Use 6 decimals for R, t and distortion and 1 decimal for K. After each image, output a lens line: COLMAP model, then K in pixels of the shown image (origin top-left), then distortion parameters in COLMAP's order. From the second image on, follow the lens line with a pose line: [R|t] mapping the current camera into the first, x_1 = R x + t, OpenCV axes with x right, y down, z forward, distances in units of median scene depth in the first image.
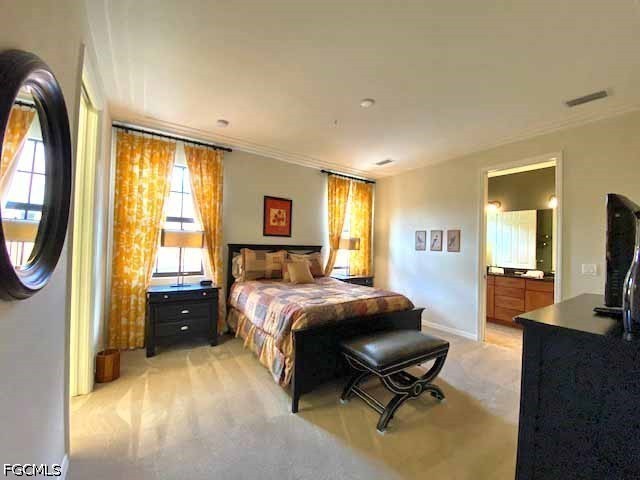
lens RADIAL K [[258.5, 0, 320.2], [0, 258.5, 240.8], [0, 0, 1]] dist [0.031474, -0.027227]
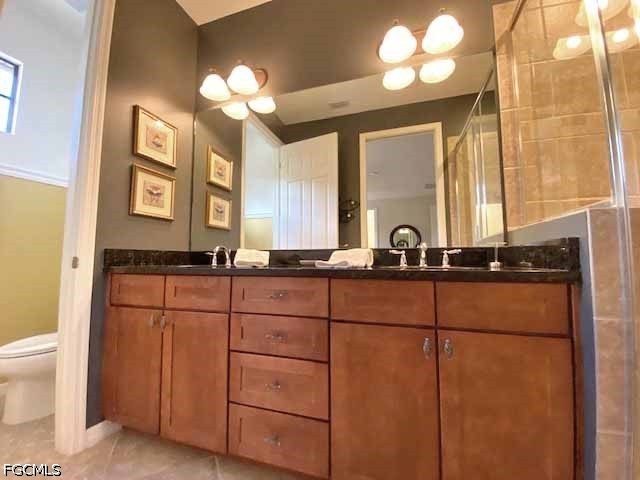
lens RADIAL K [[258.5, 0, 320.2], [0, 258.5, 240.8], [0, 0, 1]] dist [0.031474, -0.027227]
pose [[0.784353, 0.020452, 0.619978, 0.576336], [0.012696, 0.998718, -0.049008, 0.114736], [-0.620185, 0.046311, 0.783087, 0.746064]]
